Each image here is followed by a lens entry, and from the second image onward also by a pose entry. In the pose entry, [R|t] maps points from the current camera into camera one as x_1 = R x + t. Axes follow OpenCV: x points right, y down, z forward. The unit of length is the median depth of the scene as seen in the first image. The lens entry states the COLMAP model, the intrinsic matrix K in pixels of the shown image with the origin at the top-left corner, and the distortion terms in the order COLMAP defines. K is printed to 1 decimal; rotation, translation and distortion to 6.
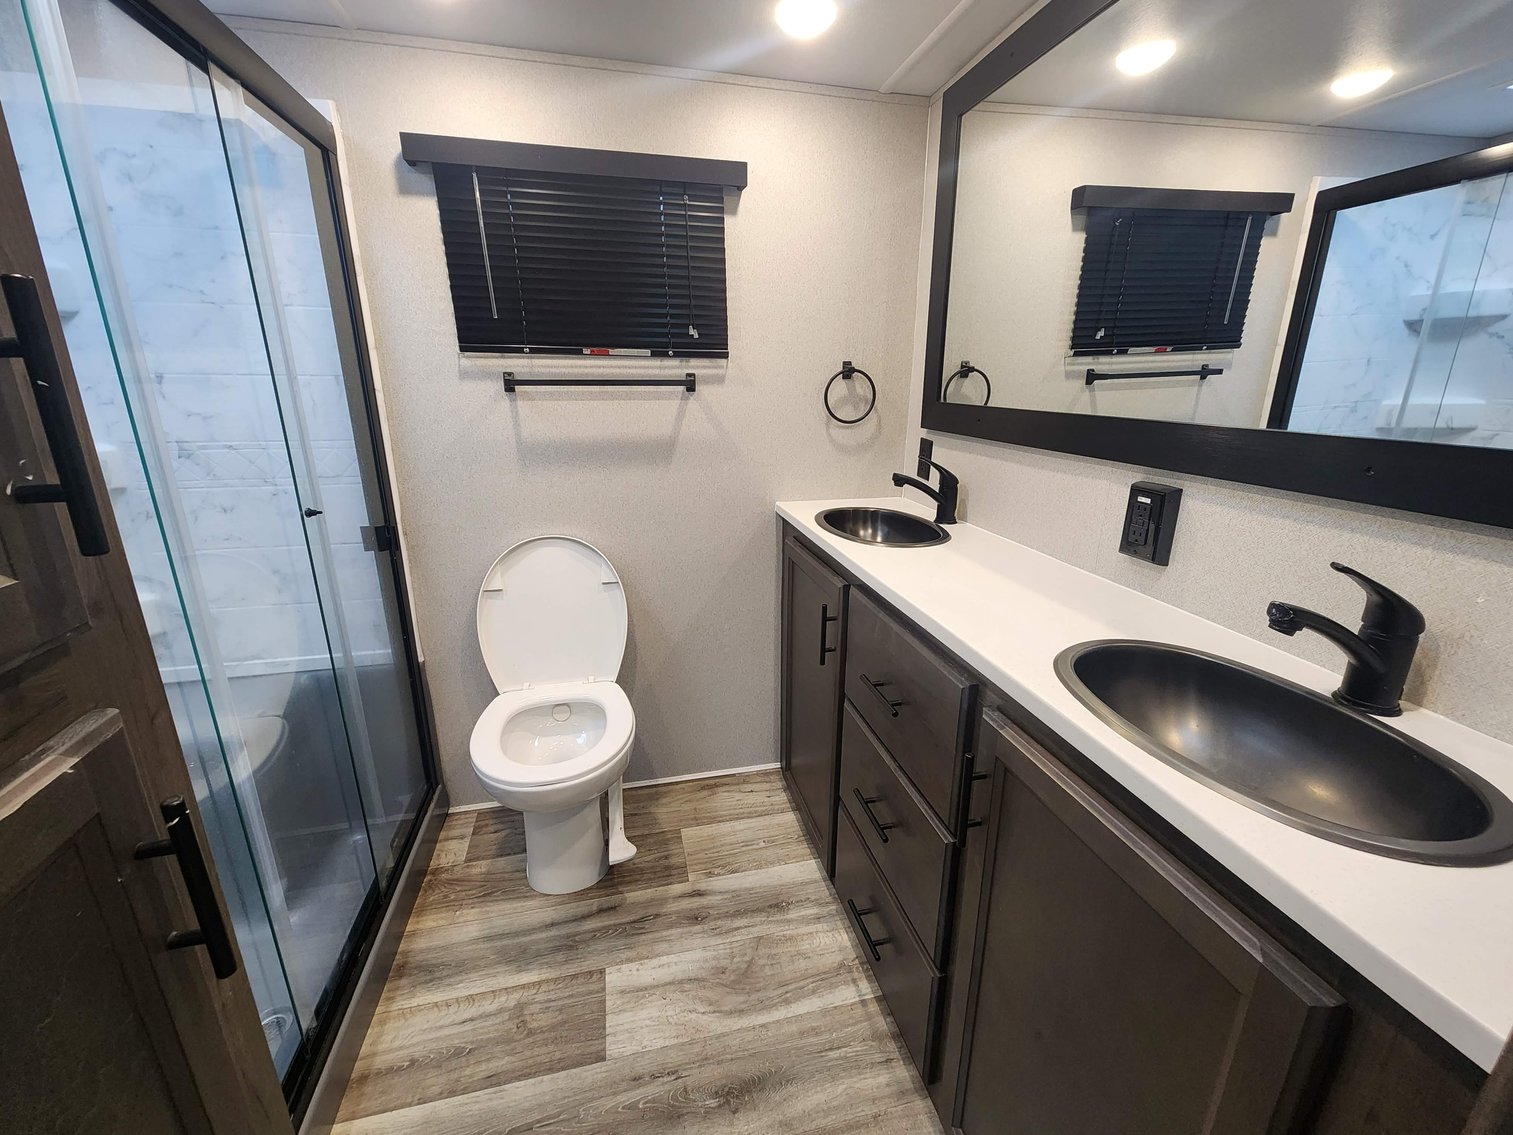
lens RADIAL K [[624.1, 0, 759.4], [0, 624.1, 562.8], [0, 0, 1]] dist [0.000441, -0.000497]
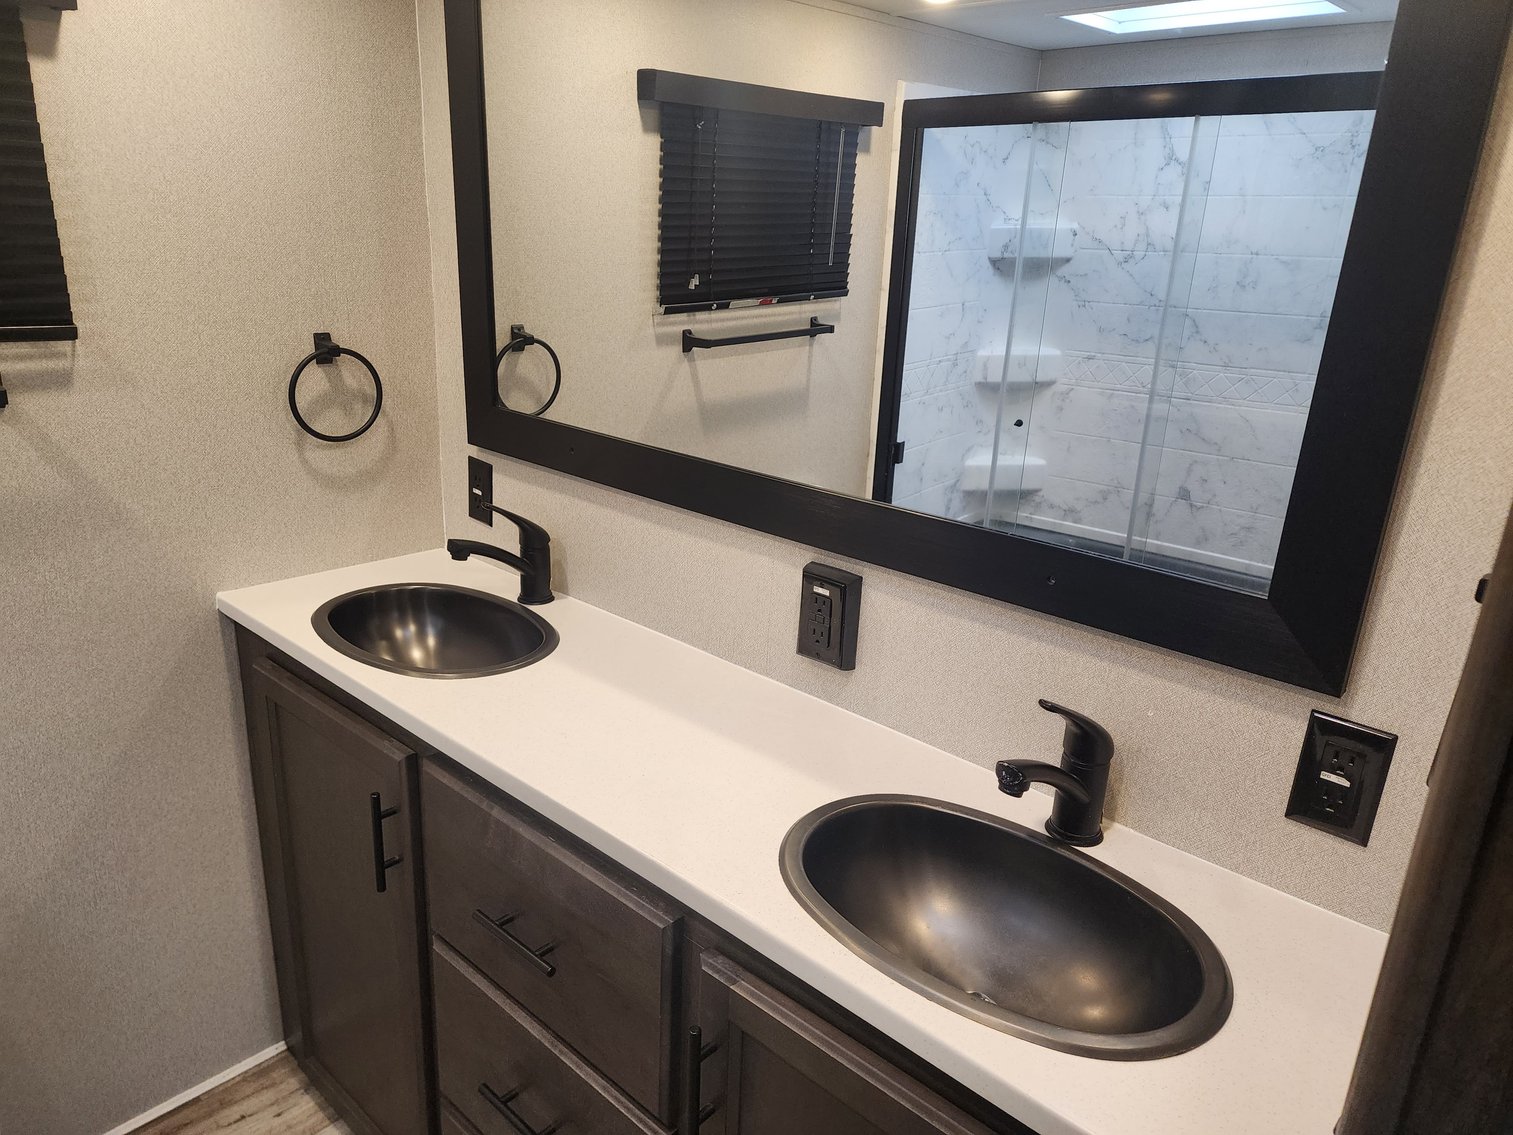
lens RADIAL K [[1029.7, 0, 761.5], [0, 1029.7, 570.6], [0, 0, 1]] dist [0.064980, -0.067394]
pose [[0.819549, -0.143752, 0.554684, -0.086483], [0.115497, 0.989594, 0.085814, -0.144271], [-0.561248, -0.006265, 0.827624, -0.005078]]
